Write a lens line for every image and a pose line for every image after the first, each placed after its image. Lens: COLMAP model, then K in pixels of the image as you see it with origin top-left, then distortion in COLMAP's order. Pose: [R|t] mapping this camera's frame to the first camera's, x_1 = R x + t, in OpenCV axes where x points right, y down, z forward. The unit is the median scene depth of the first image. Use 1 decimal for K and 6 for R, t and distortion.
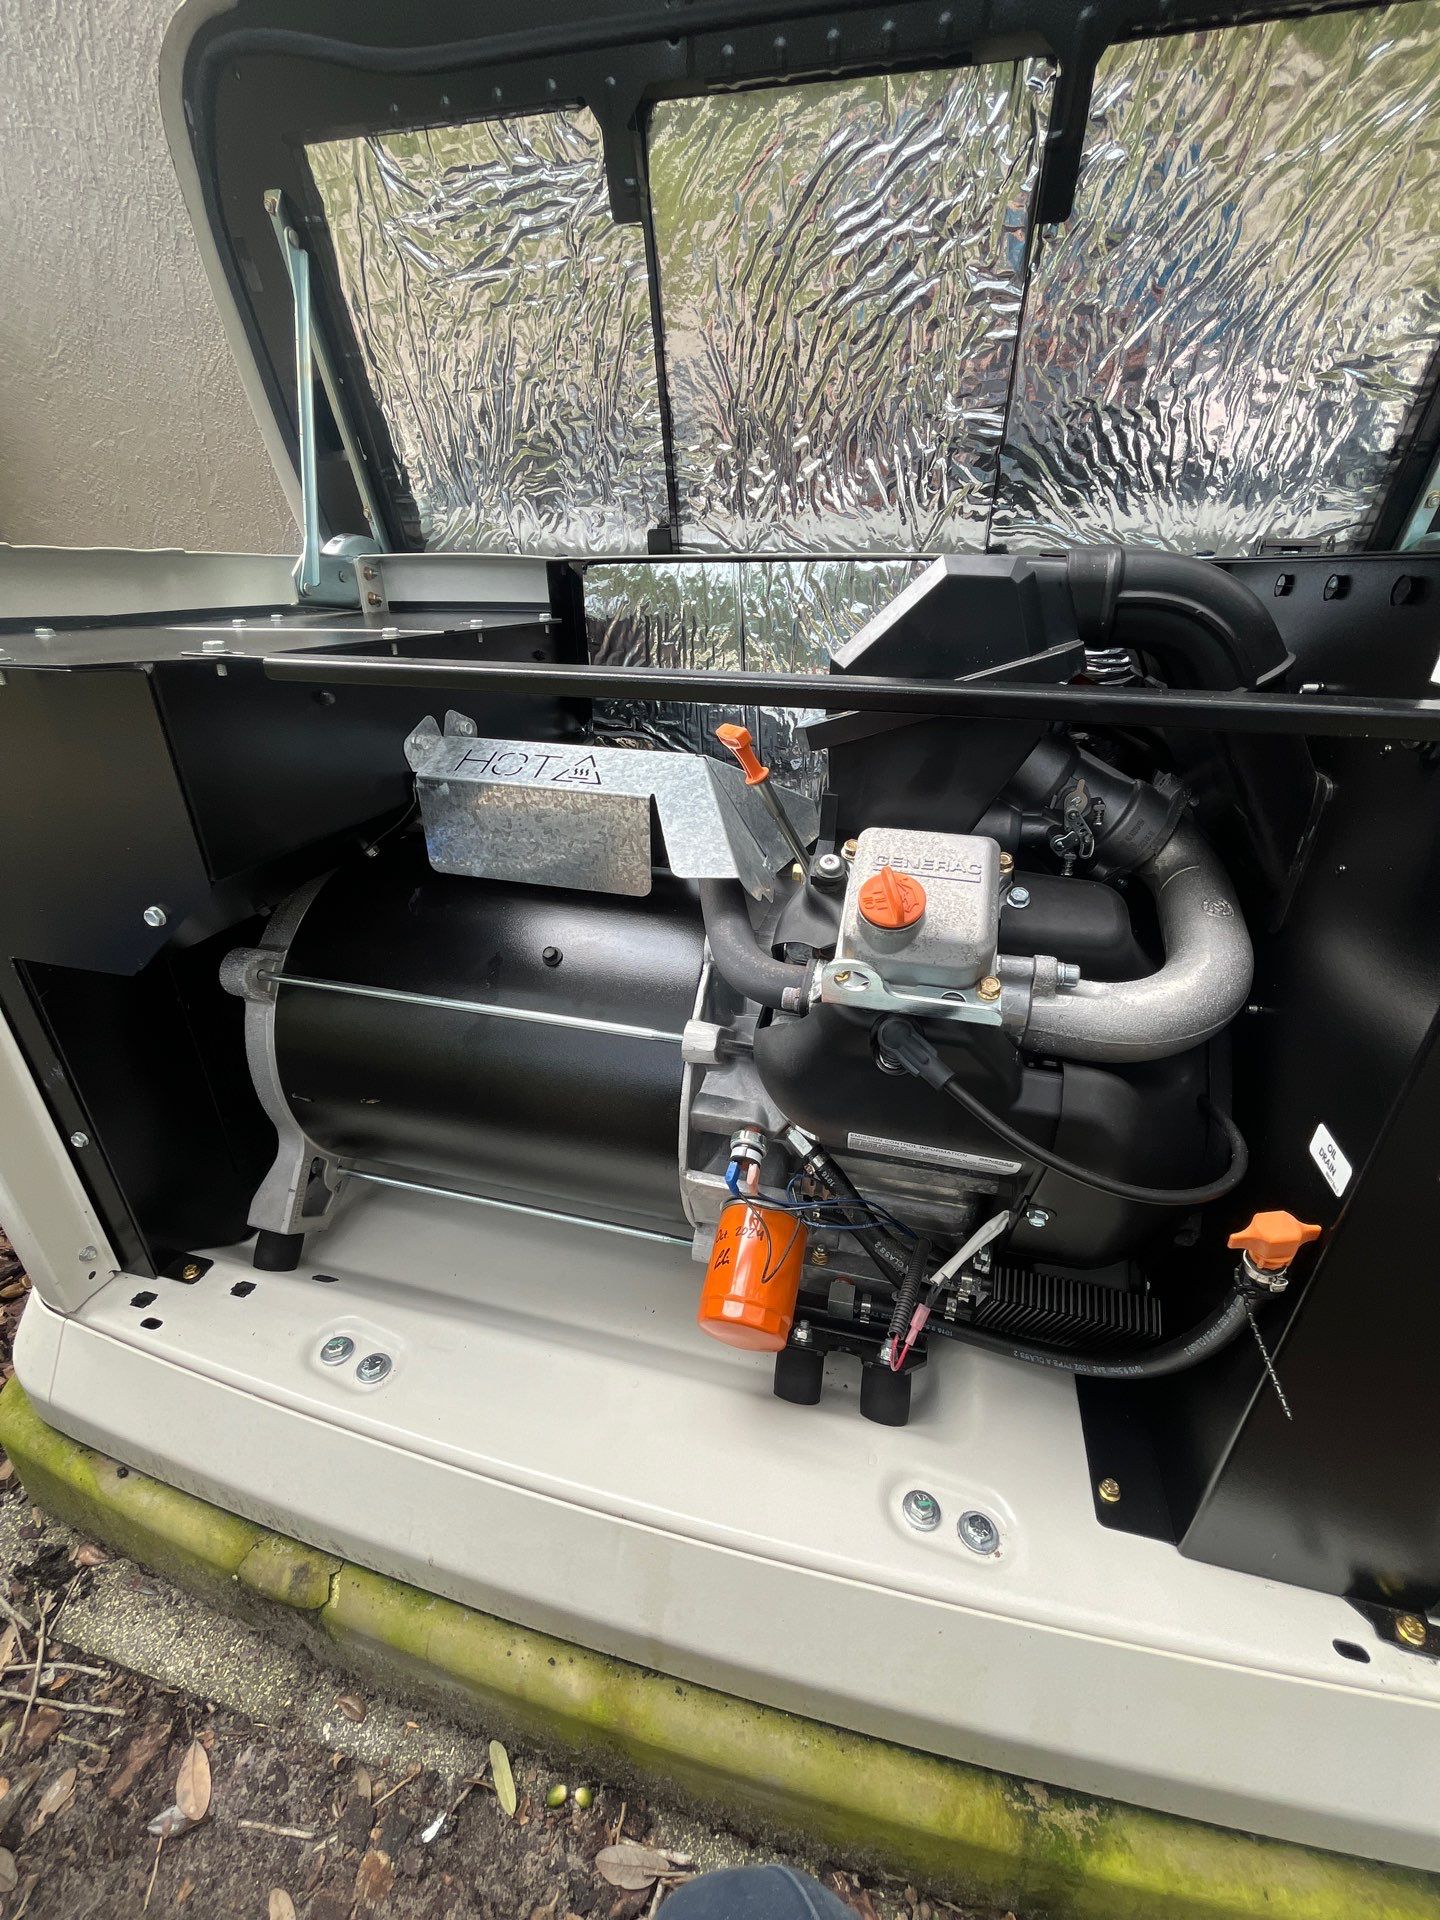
lens RADIAL K [[772.4, 0, 720.0], [0, 772.4, 960.0], [0, 0, 1]] dist [-0.002695, -0.000836]
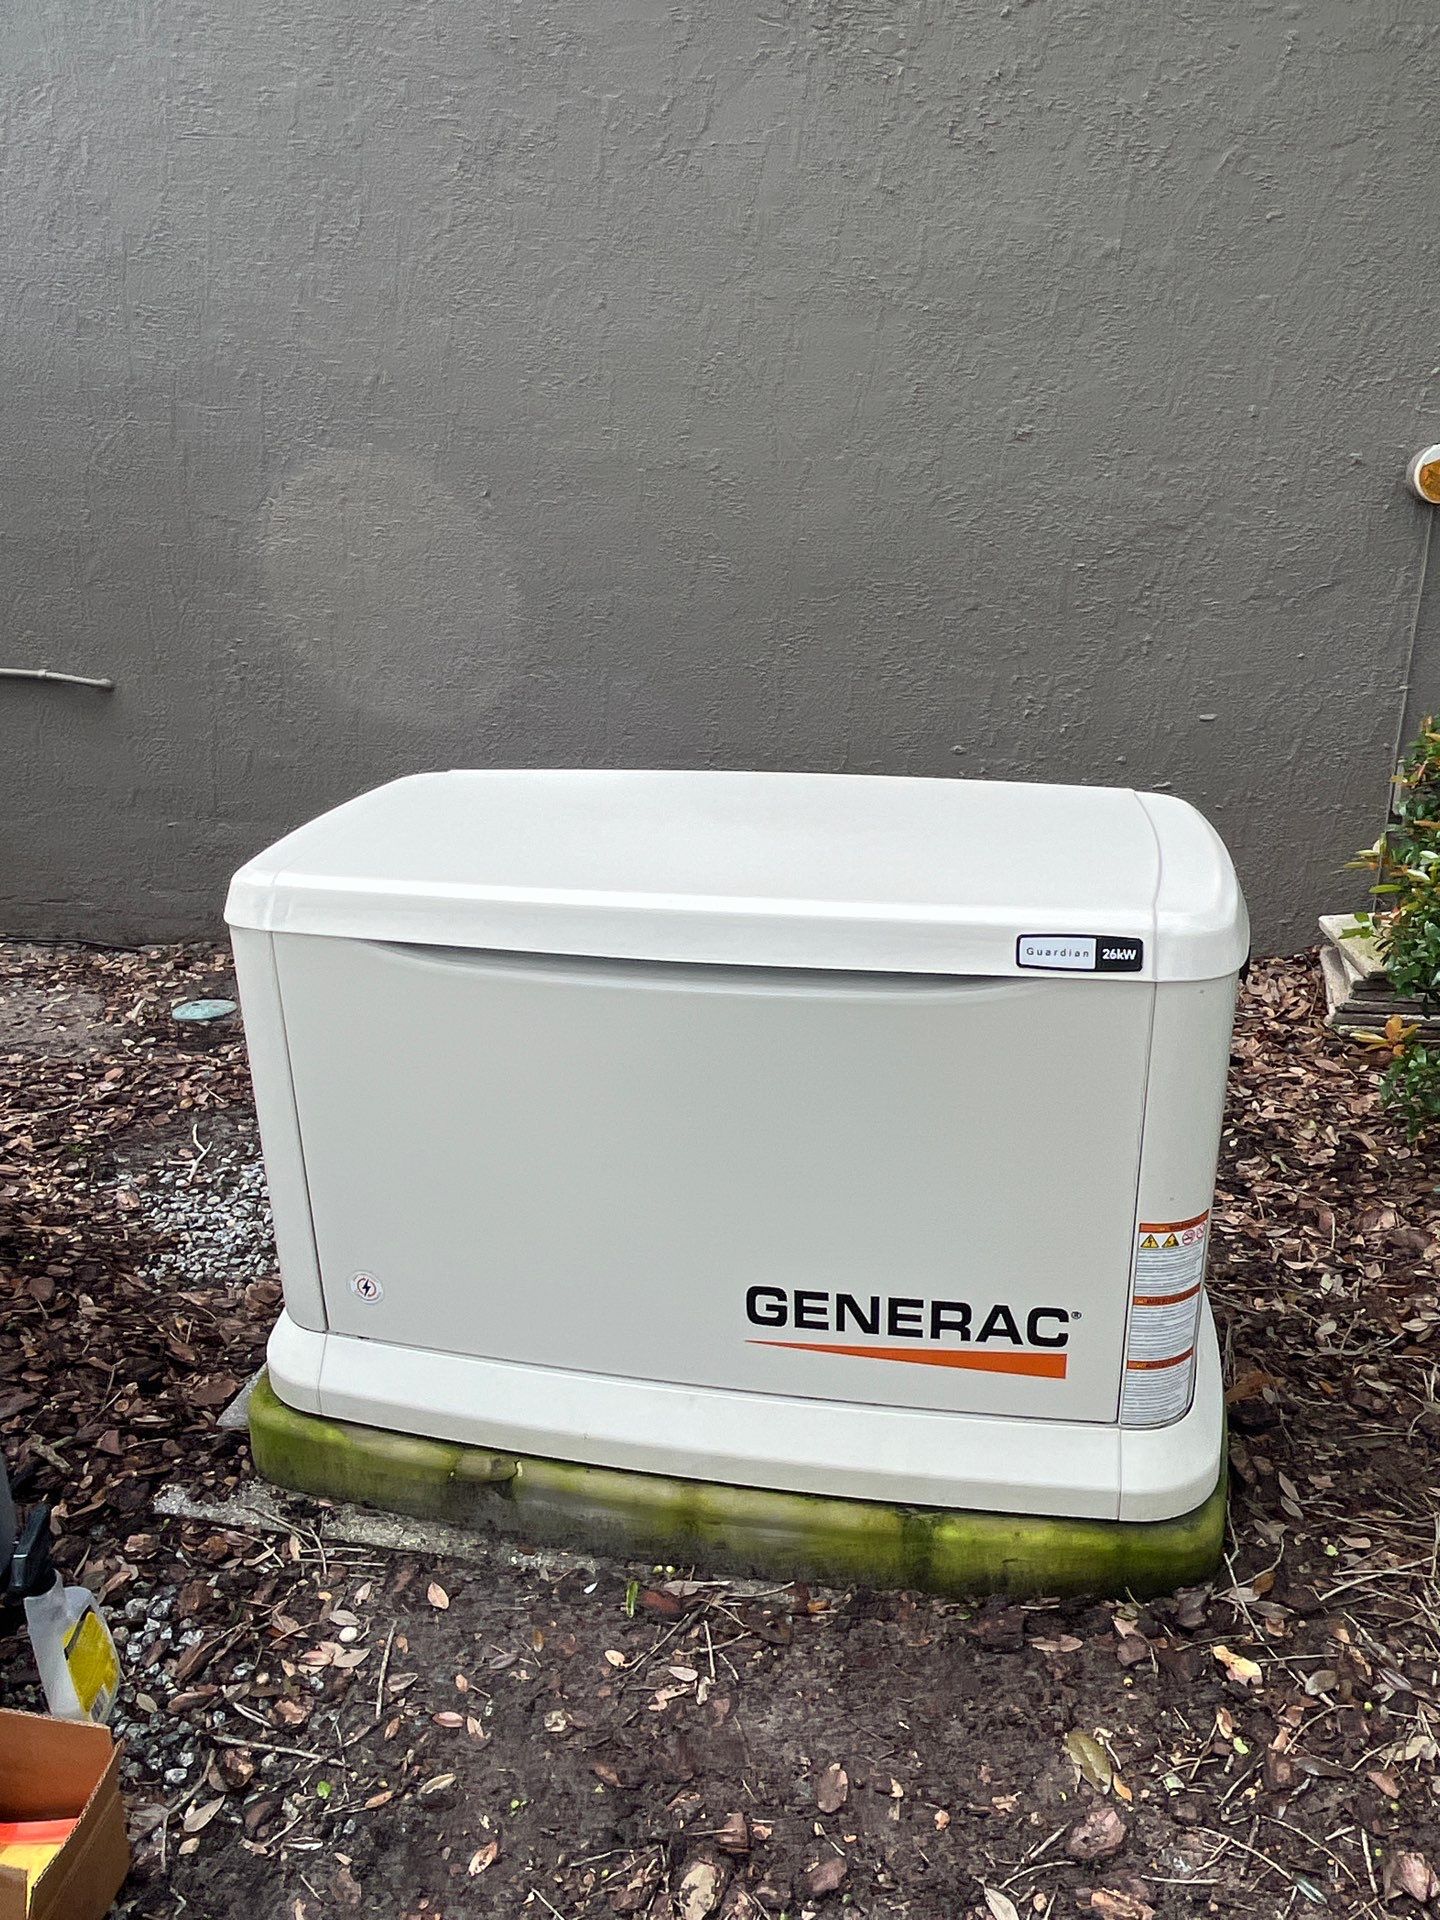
lens RADIAL K [[1400.1, 0, 720.0], [0, 1400.1, 960.0], [0, 0, 1]] dist [0.003376, -0.006448]
pose [[0.998868, -0.041003, 0.024096, -0.074955], [0.043272, 0.993768, -0.102725, 0.034902], [-0.019734, 0.103652, 0.994418, -1.981182]]
